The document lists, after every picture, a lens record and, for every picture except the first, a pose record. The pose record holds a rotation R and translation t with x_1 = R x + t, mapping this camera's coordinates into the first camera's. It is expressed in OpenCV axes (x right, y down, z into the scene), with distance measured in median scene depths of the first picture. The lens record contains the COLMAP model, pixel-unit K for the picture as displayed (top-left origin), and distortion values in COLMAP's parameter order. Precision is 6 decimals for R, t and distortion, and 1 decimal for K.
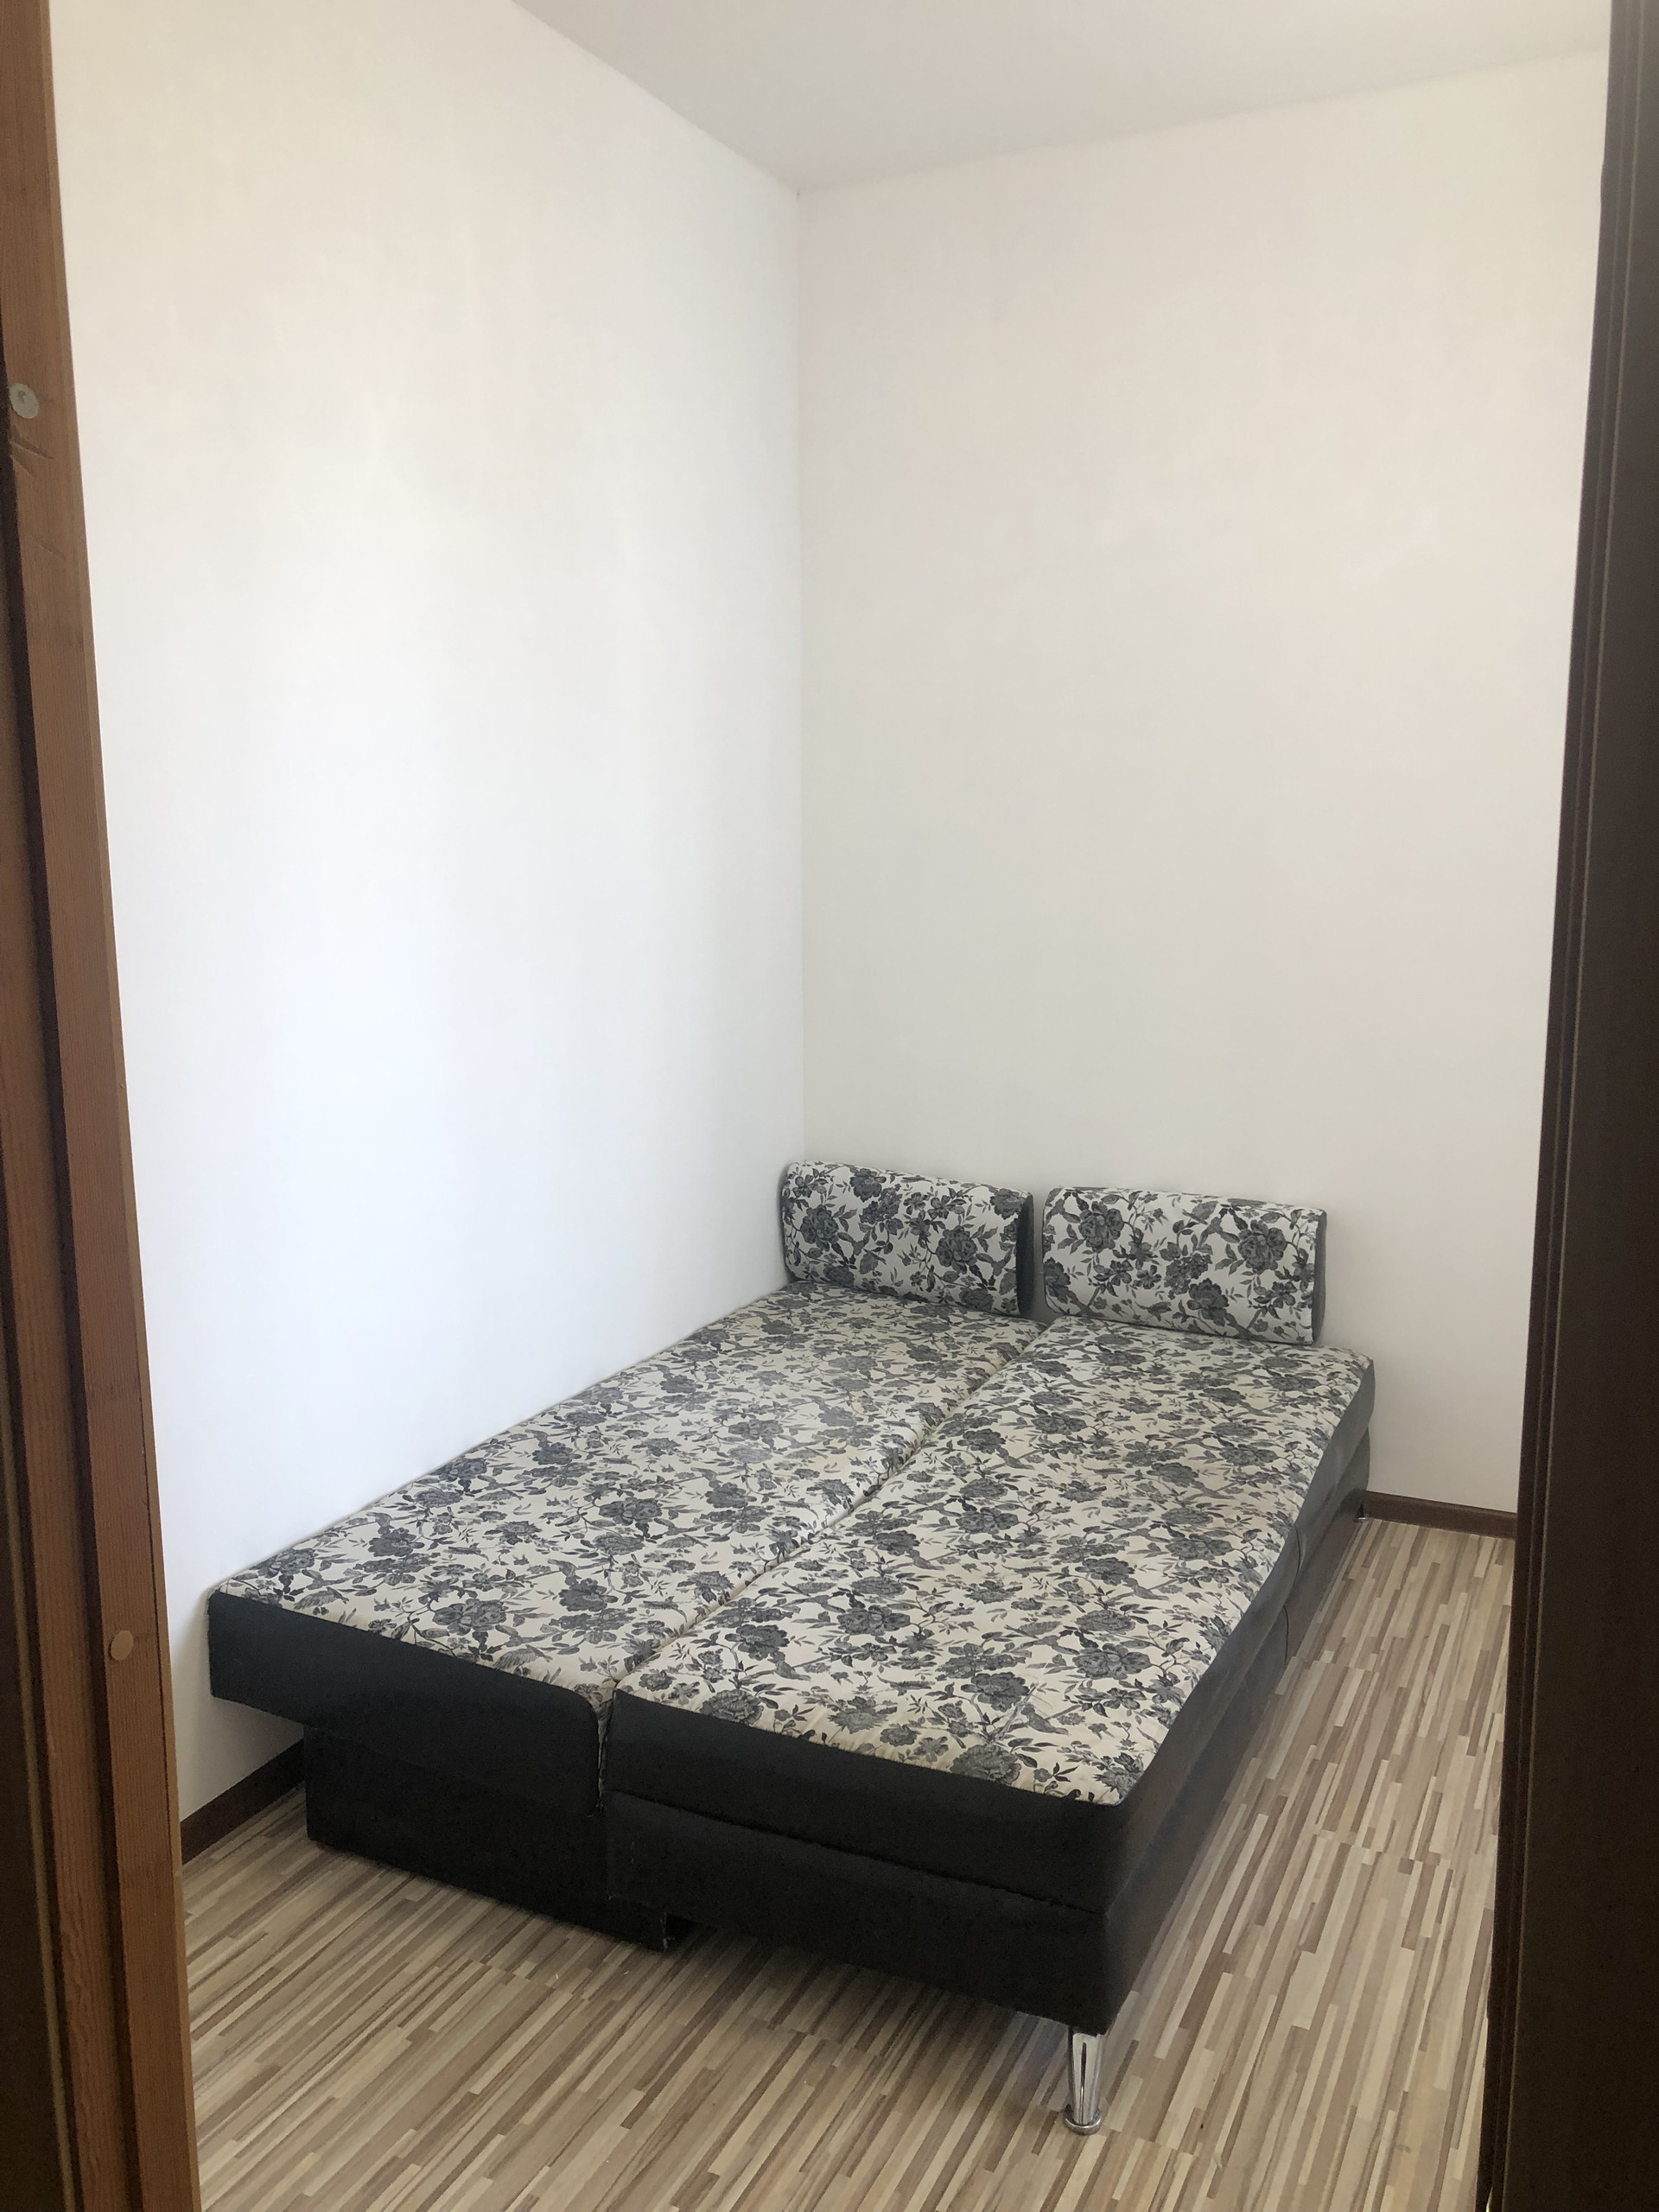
lens RADIAL K [[1830.3, 0, 829.5], [0, 1830.3, 1106.0], [0, 0, 1]] dist [0.030700, 0.000225]
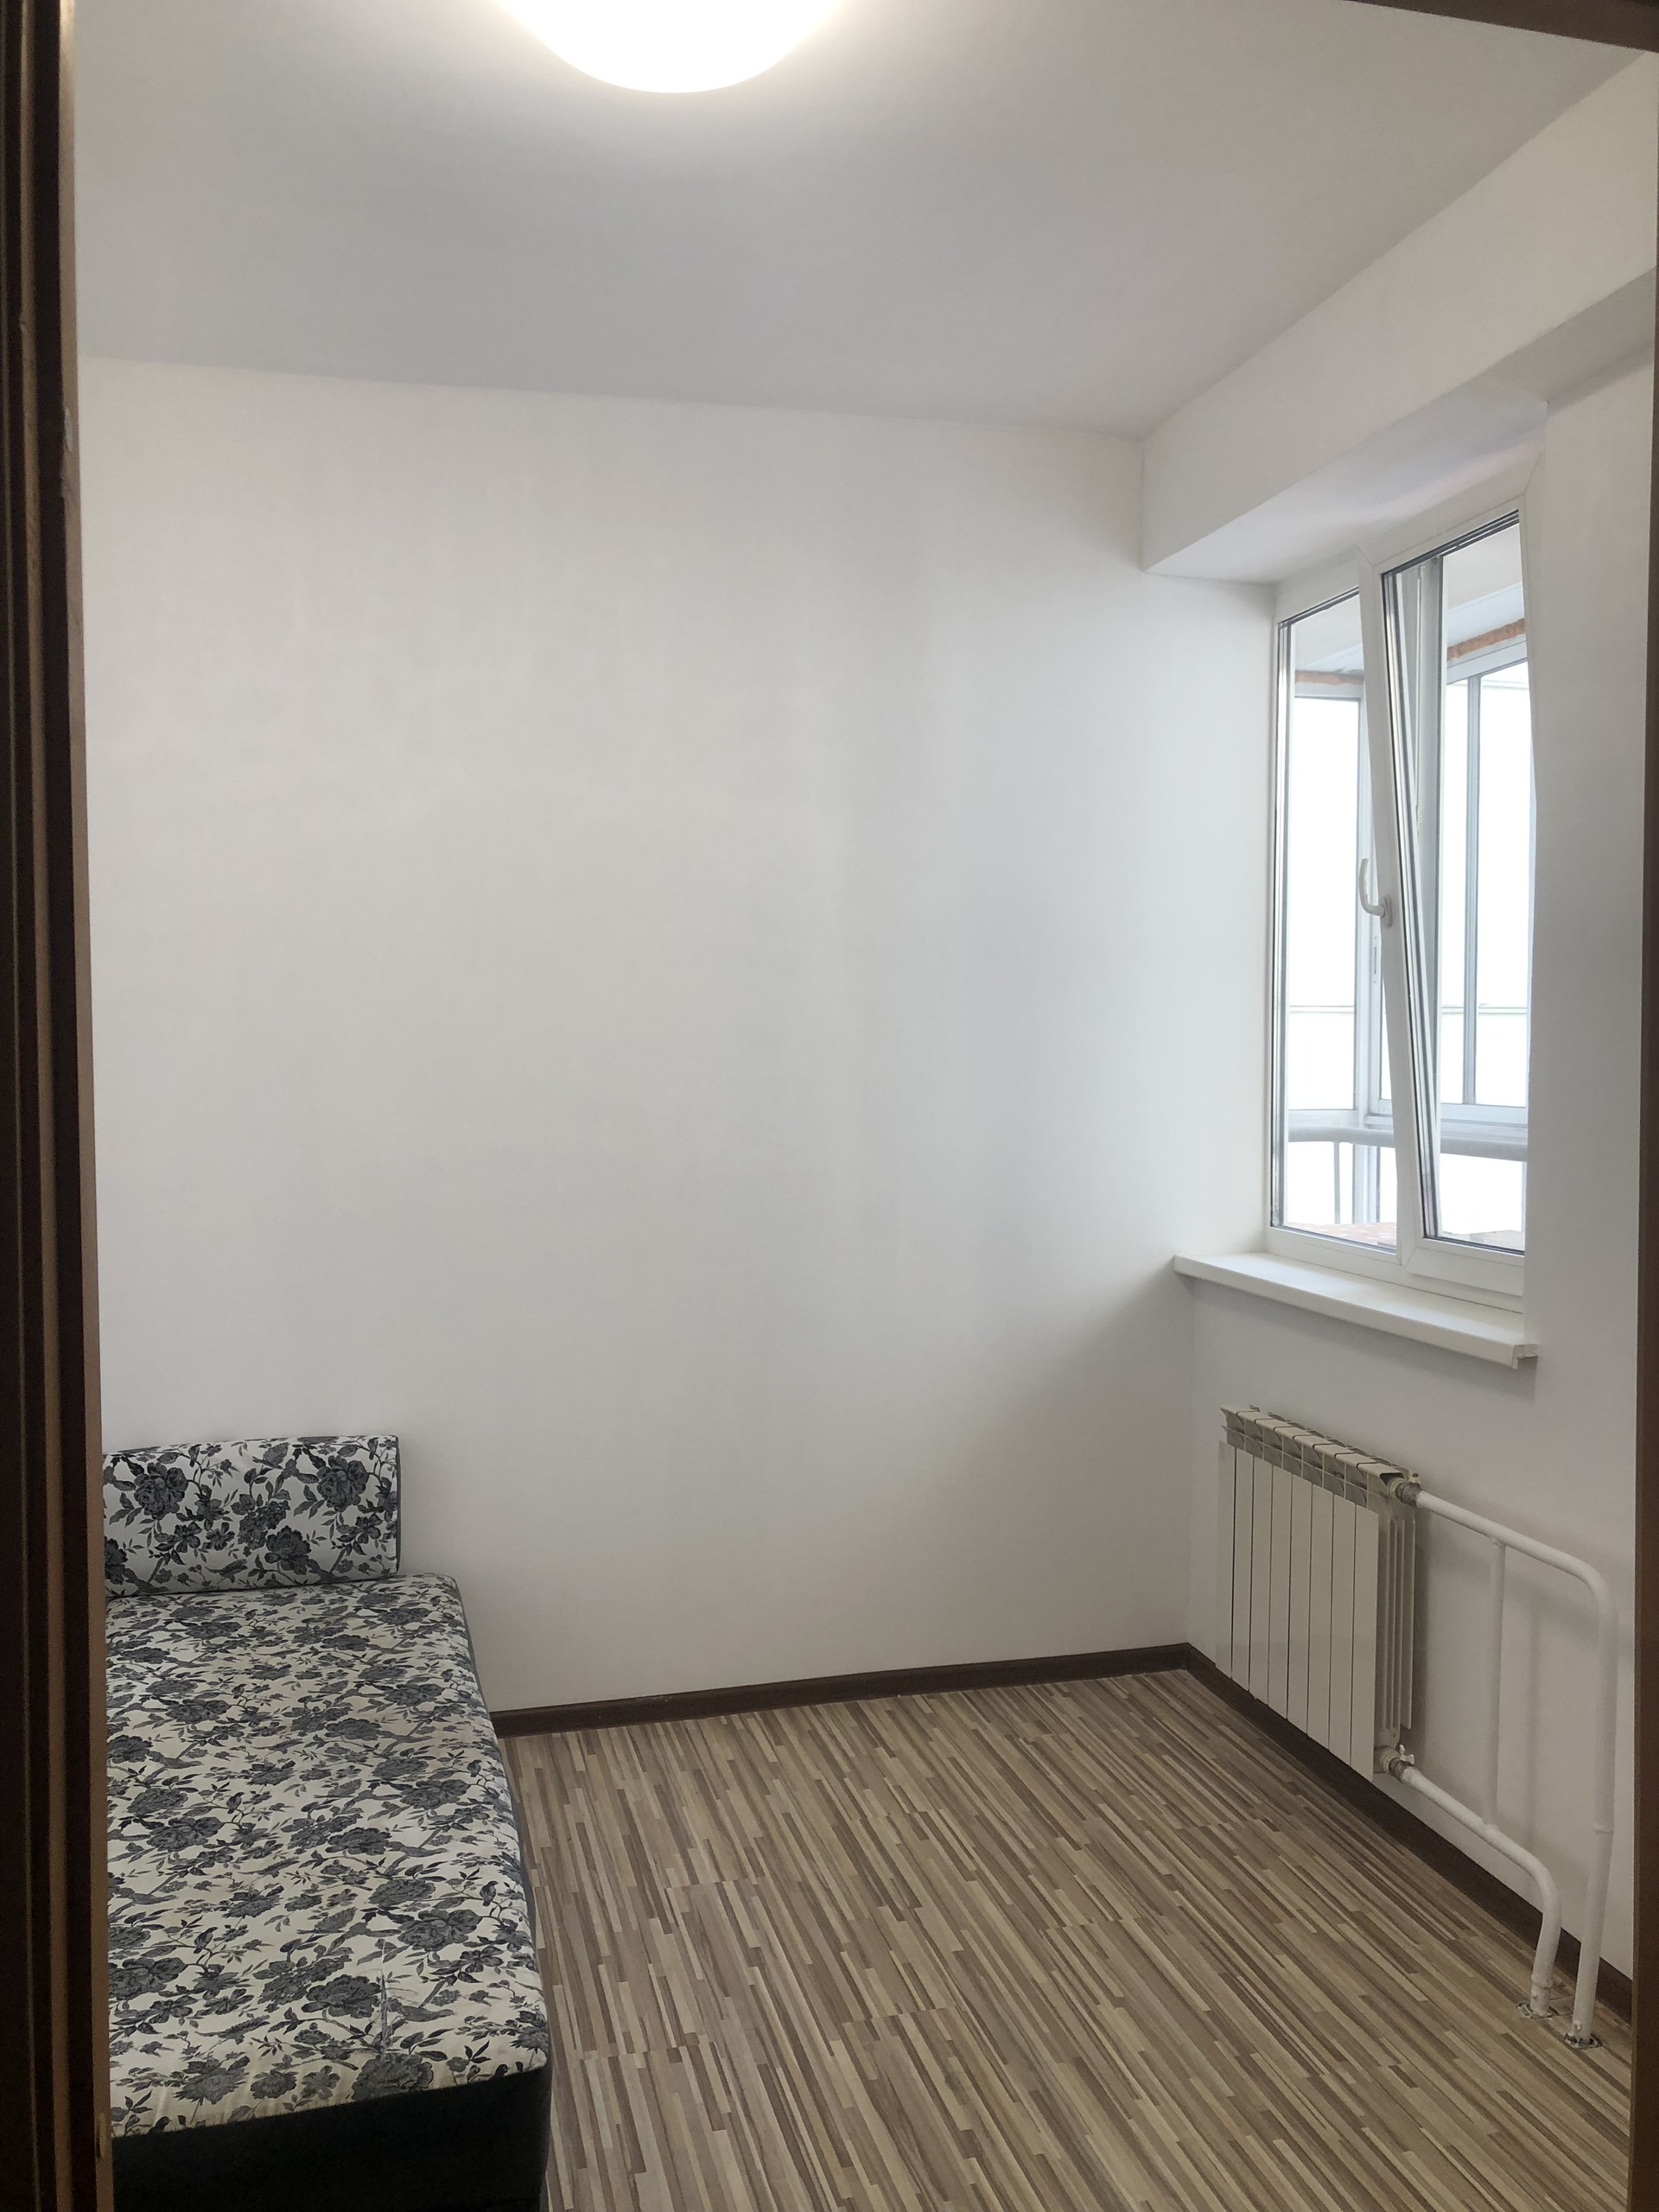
lens RADIAL K [[1829.1, 0, 829.5], [0, 1829.1, 1106.0], [0, 0, 1]] dist [0.011003, 0.009530]
pose [[0.770356, -0.023563, 0.637179, -0.183528], [0.110873, 0.989043, -0.097472, 0.003074], [-0.627901, 0.145734, 0.764528, 0.073204]]
